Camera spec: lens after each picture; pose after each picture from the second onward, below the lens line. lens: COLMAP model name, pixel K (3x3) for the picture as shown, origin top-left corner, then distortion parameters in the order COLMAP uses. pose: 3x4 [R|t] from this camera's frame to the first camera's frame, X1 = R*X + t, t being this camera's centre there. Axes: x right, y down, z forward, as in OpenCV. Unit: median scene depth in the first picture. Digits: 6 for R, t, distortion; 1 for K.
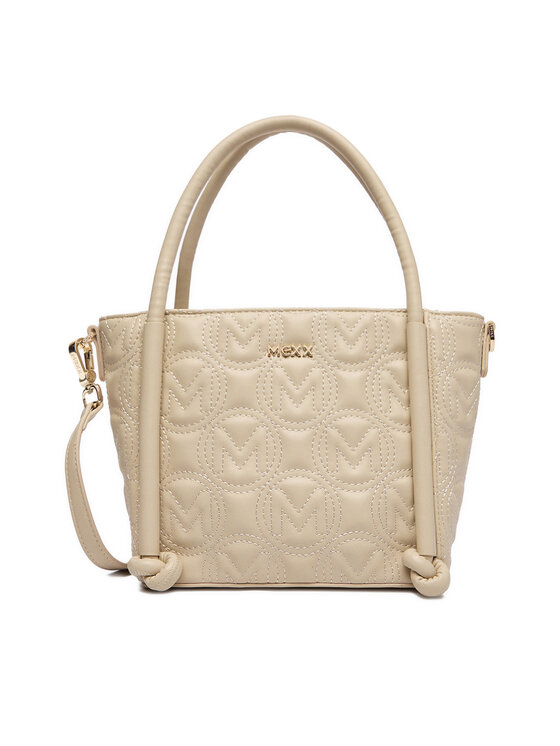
lens RADIAL K [[507.7, 0, 280.0], [0, 507.7, 373.0], [0, 0, 1]] dist [0.004597, 0.001044]
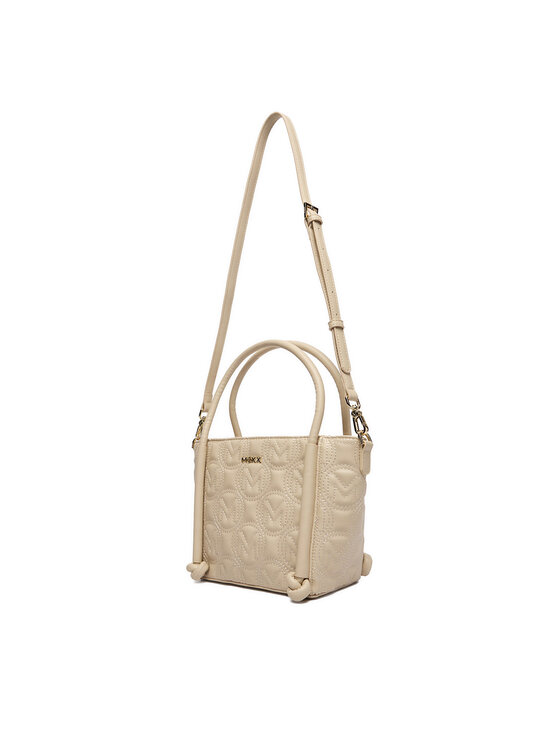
lens RADIAL K [[507.7, 0, 280.0], [0, 507.7, 373.0], [0, 0, 1]] dist [0.004597, 0.001044]
pose [[0.805489, -0.108634, -0.582569, 1.297009], [-0.020166, 0.977460, -0.210154, 0.039643], [0.592268, 0.181025, 0.785143, -0.539704]]
